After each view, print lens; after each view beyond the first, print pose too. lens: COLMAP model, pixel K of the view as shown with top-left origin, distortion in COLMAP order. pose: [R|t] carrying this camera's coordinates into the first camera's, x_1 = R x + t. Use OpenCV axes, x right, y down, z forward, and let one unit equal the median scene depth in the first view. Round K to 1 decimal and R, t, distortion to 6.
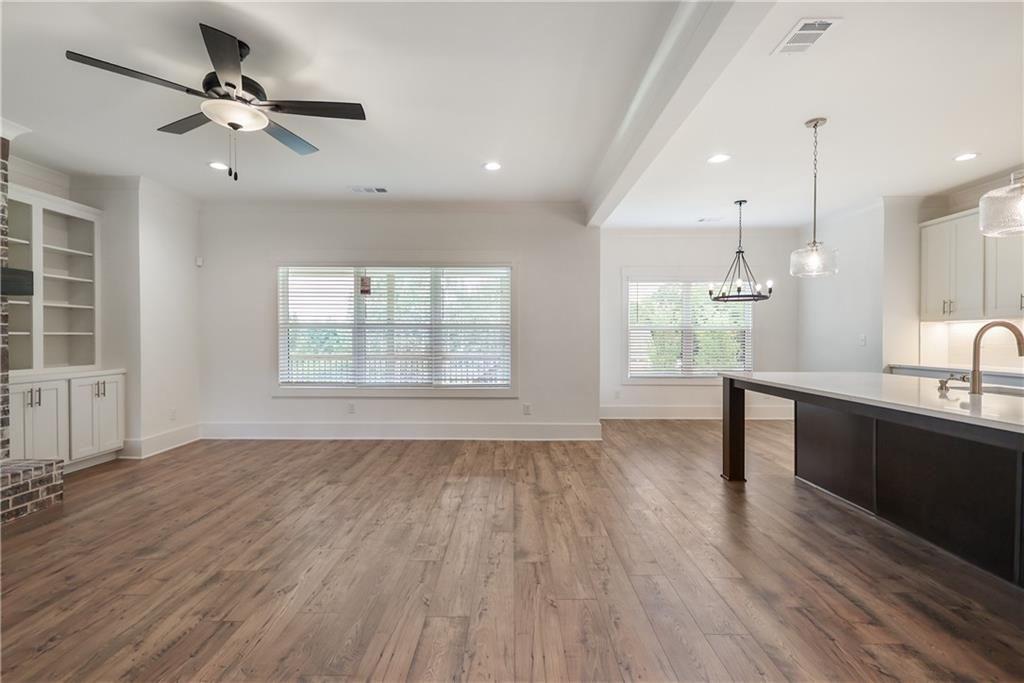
lens RADIAL K [[480.2, 0, 510.1], [0, 480.2, 337.1], [0, 0, 1]] dist [-0.002712, -0.004760]
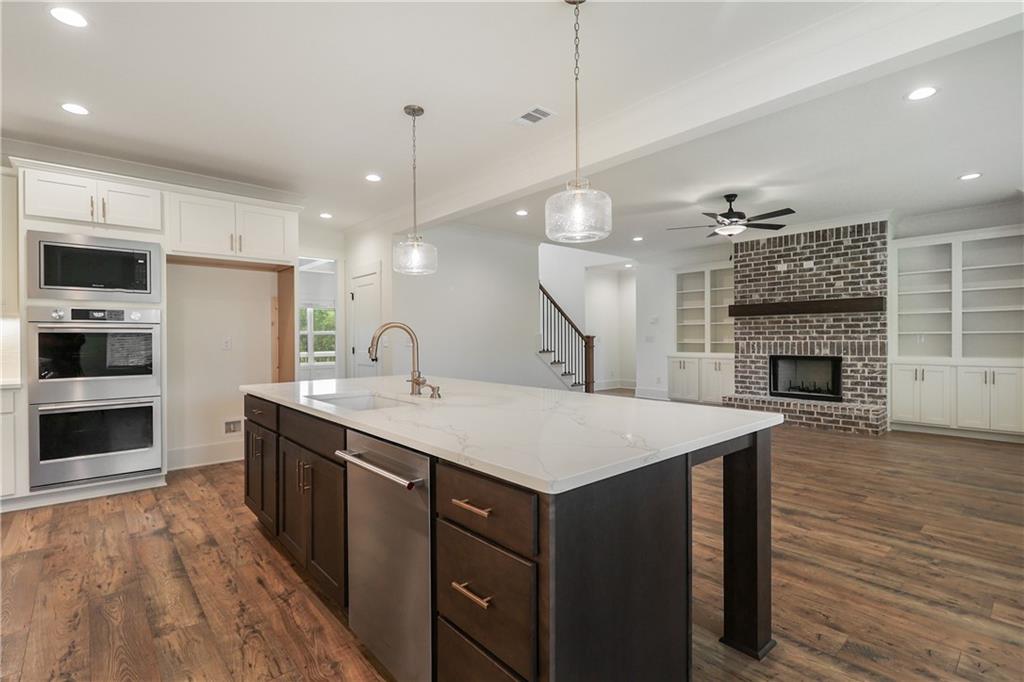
lens RADIAL K [[485.8, 0, 513.3], [0, 485.8, 338.5], [0, 0, 1]] dist [0.011284, -0.007571]
pose [[-0.749509, 0.004540, -0.661979, 0.894387], [0.006662, 0.999978, -0.000684, 0.001987], [0.661961, -0.004923, -0.749522, 1.150850]]
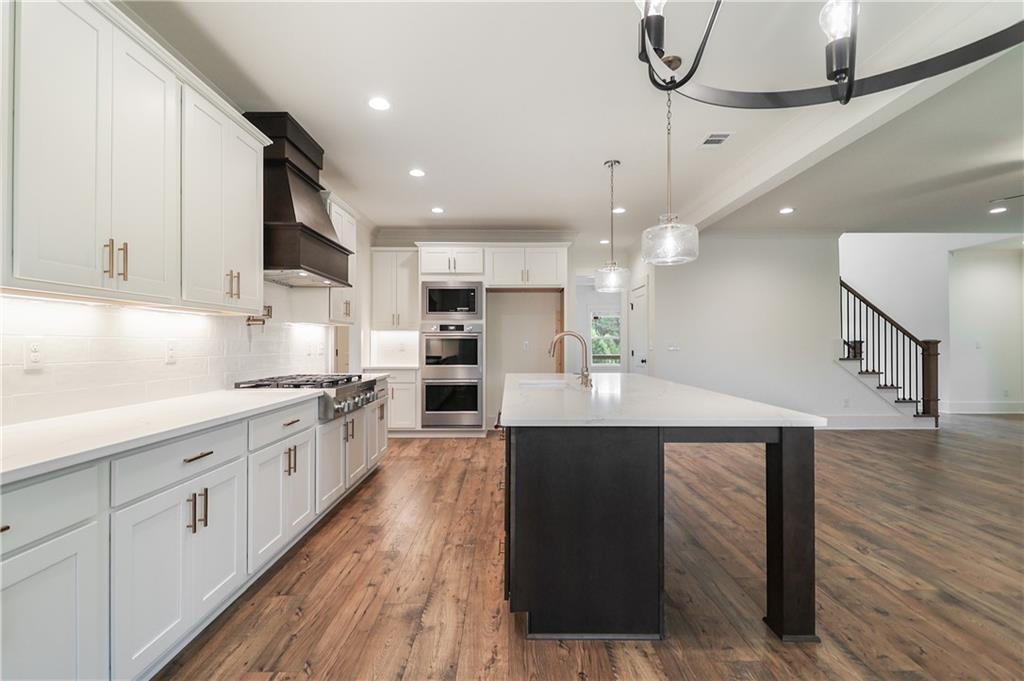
lens RADIAL K [[485.8, 0, 506.3], [0, 485.8, 341.8], [0, 0, 1]] dist [0.011284, -0.007571]
pose [[-0.999991, 0.001430, 0.004108, 0.710907], [0.001414, 0.999992, -0.003792, 0.000406], [-0.004114, -0.003786, -0.999984, 1.443503]]
